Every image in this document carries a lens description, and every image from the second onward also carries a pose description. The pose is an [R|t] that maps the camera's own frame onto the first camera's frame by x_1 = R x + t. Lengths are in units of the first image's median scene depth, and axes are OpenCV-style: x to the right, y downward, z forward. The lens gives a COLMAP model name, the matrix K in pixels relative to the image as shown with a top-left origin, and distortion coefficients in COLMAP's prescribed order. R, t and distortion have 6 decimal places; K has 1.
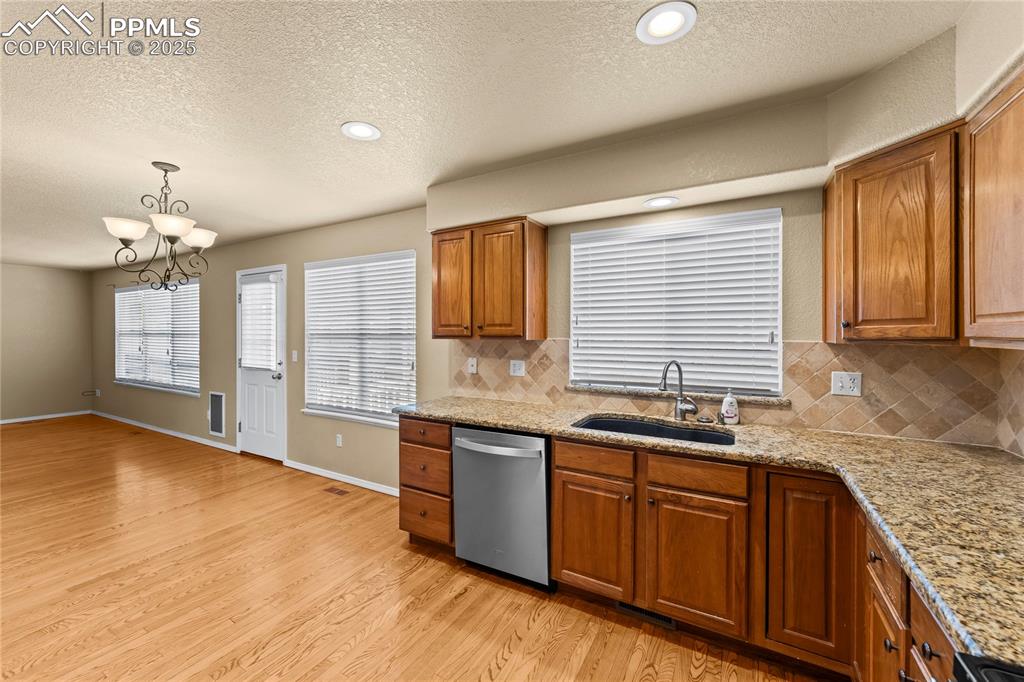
lens RADIAL K [[411.0, 0, 509.1], [0, 411.0, 335.6], [0, 0, 1]] dist [0.001755, -0.000186]
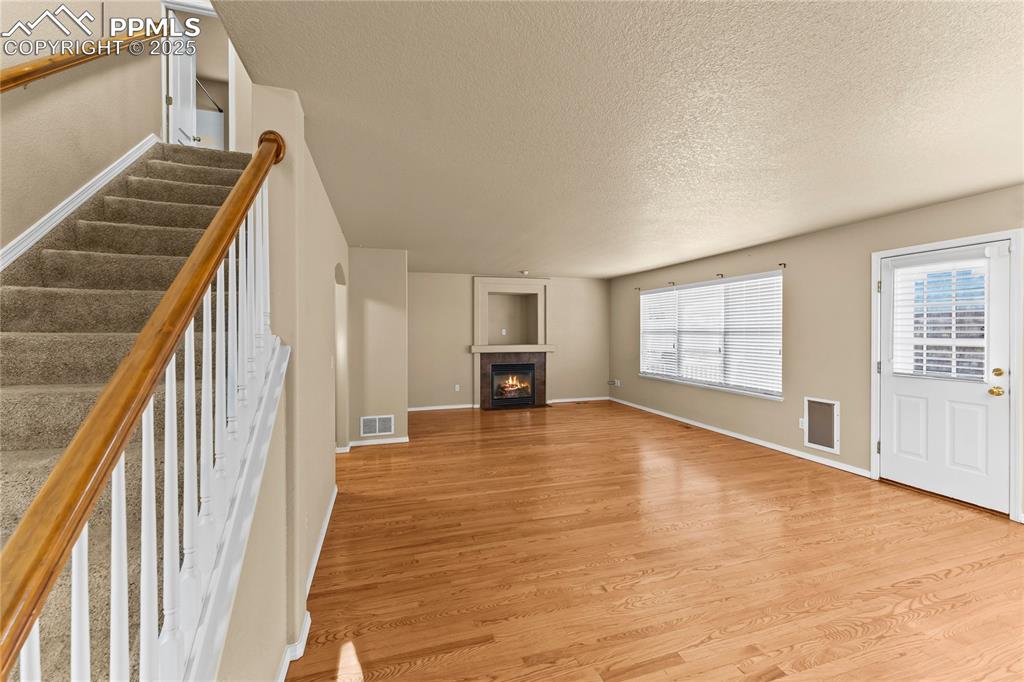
lens RADIAL K [[411.0, 0, 512.5], [0, 411.0, 338.4], [0, 0, 1]] dist [0.001755, -0.000186]
pose [[0.735897, 0.008879, -0.677035, -1.058572], [-0.002100, 0.999939, 0.010831, 0.004272], [0.677090, -0.006549, 0.735871, -0.118308]]
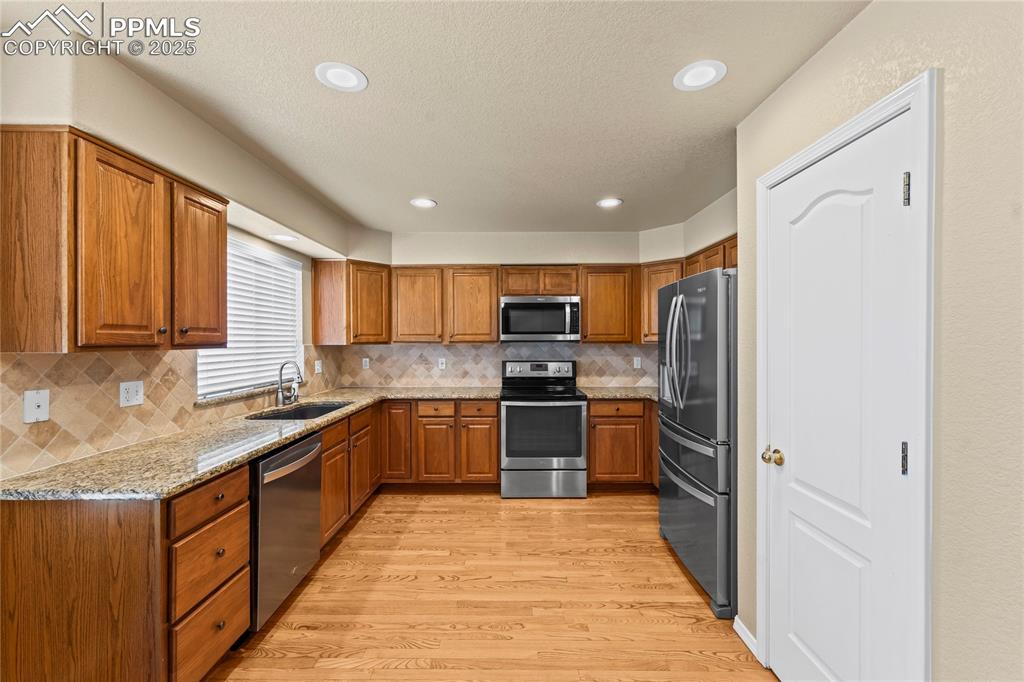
lens RADIAL K [[411.0, 0, 508.8], [0, 411.0, 341.1], [0, 0, 1]] dist [0.001755, -0.000186]
pose [[-0.492021, -0.003129, 0.870578, -0.863092], [0.007917, 0.999936, 0.008068, -0.005374], [-0.870547, 0.010862, -0.491965, 0.811967]]
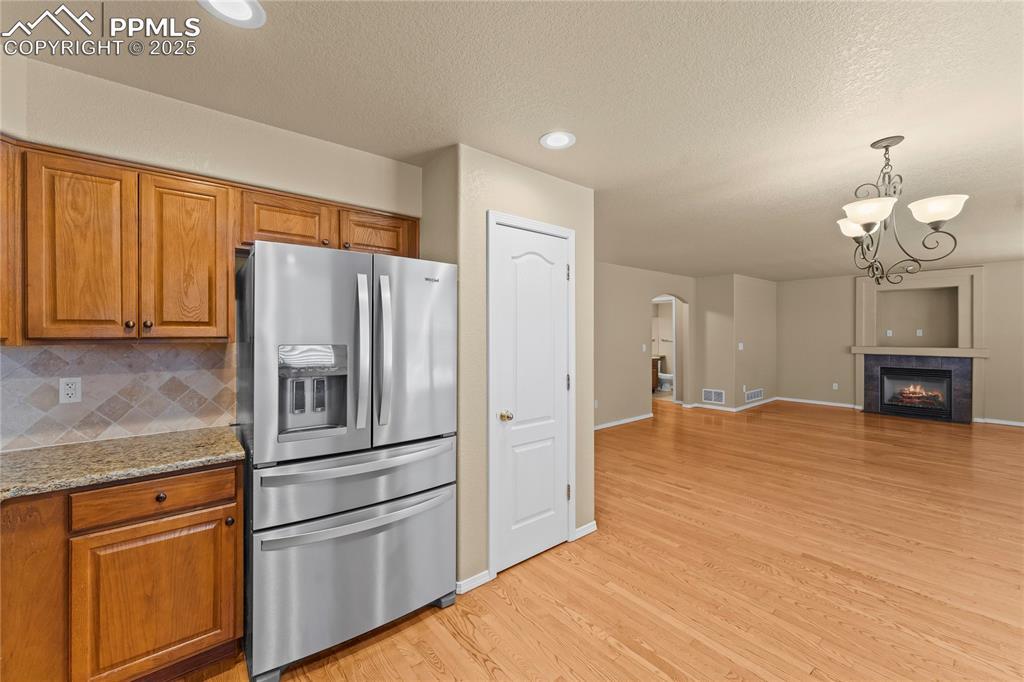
lens RADIAL K [[411.0, 0, 506.6], [0, 411.0, 332.3], [0, 0, 1]] dist [0.001755, -0.000186]
pose [[-0.355948, -0.000379, -0.934506, 0.240851], [-0.005051, 0.999986, 0.001519, -0.003041], [0.934492, 0.005261, -0.355945, 0.494574]]
